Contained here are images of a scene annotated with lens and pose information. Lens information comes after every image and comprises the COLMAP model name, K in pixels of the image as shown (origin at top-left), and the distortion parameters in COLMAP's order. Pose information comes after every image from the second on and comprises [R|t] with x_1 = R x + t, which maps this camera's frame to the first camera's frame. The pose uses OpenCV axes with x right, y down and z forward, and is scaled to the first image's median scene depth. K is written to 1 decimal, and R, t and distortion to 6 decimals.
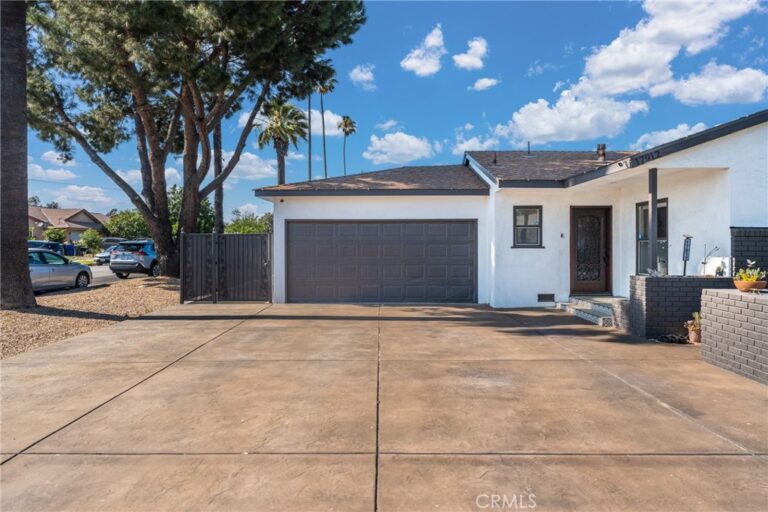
lens RADIAL K [[511.3, 0, 381.0], [0, 511.3, 248.5], [0, 0, 1]] dist [-0.005160, -0.001540]
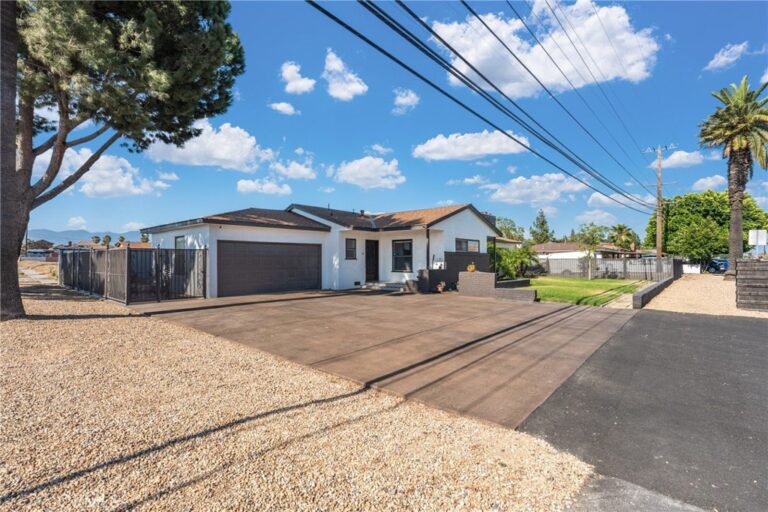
lens RADIAL K [[357.7, 0, 389.2], [0, 357.7, 258.2], [0, 0, 1]] dist [-0.002988, -0.000317]
pose [[0.645785, 0.003262, 0.763513, -0.697597], [0.005837, 0.999941, -0.009209, 0.008154], [-0.763497, 0.010404, 0.645727, -0.032598]]
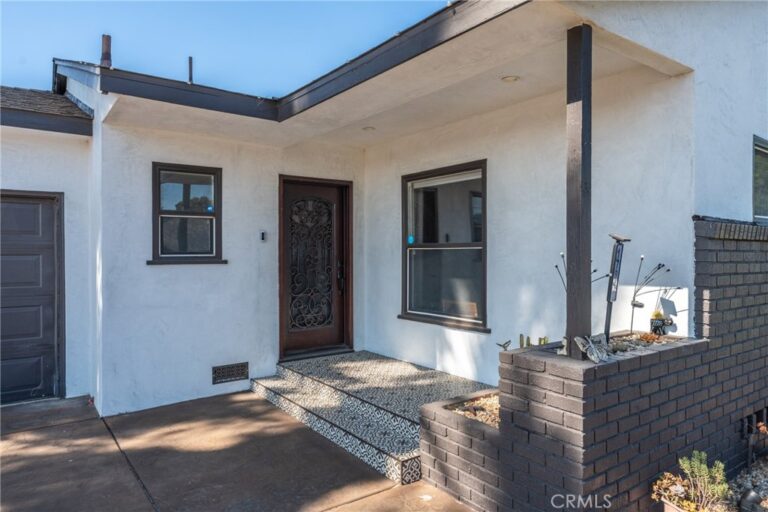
lens RADIAL K [[511.3, 0, 381.3], [0, 511.3, 252.9], [0, 0, 1]] dist [-0.005160, -0.001540]
pose [[0.802549, 0.000120, 0.596586, 0.160346], [0.002134, 0.999993, -0.003071, -0.008009], [-0.596582, 0.003738, 0.802543, 0.556291]]
